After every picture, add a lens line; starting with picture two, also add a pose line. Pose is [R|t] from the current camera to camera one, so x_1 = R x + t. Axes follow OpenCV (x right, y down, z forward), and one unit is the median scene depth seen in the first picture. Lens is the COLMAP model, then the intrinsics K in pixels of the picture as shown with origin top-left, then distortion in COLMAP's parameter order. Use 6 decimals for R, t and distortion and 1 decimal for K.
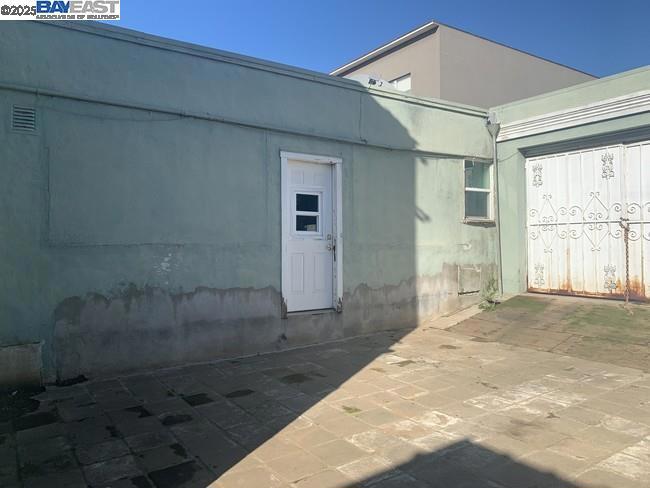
lens RADIAL K [[497.8, 0, 324.5], [0, 497.8, 233.4], [0, 0, 1]] dist [0.061307, -0.091655]
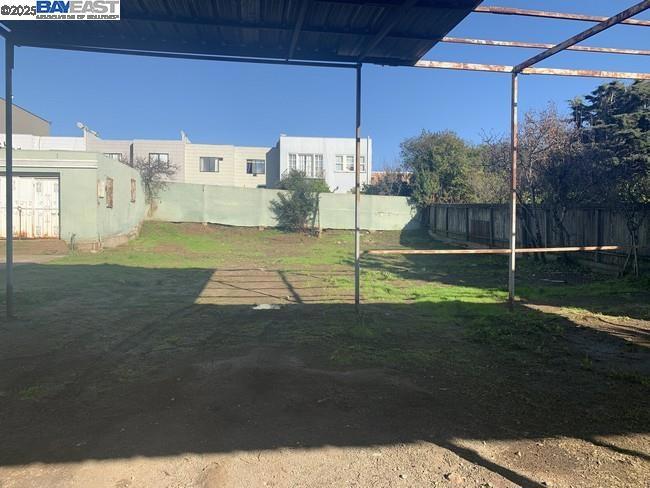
lens RADIAL K [[497.8, 0, 324.5], [0, 497.8, 233.4], [0, 0, 1]] dist [0.061307, -0.091655]
pose [[0.450927, 0.001509, 0.892560, -0.878753], [-0.028392, 0.999517, 0.012654, 0.026026], [-0.892109, -0.031048, 0.450752, -1.368809]]
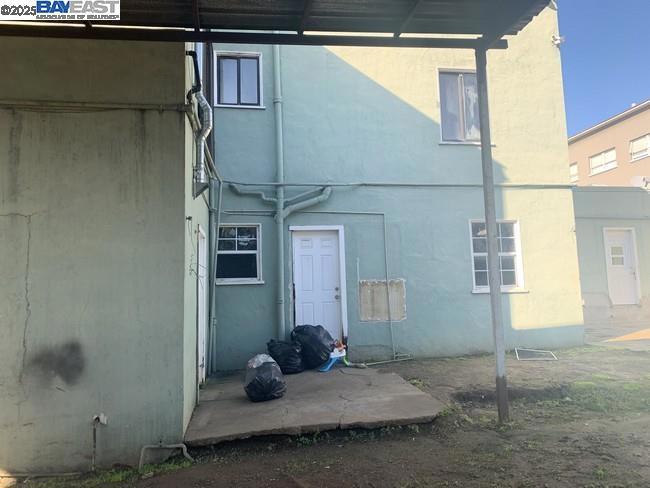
lens RADIAL K [[497.0, 0, 314.6], [0, 497.0, 231.9], [0, 0, 1]] dist [0.058632, -0.071540]
pose [[0.903924, -0.065212, -0.422692, -0.232136], [0.027548, 0.995133, -0.094617, 0.017192], [0.426805, 0.073882, 0.901321, -1.138607]]
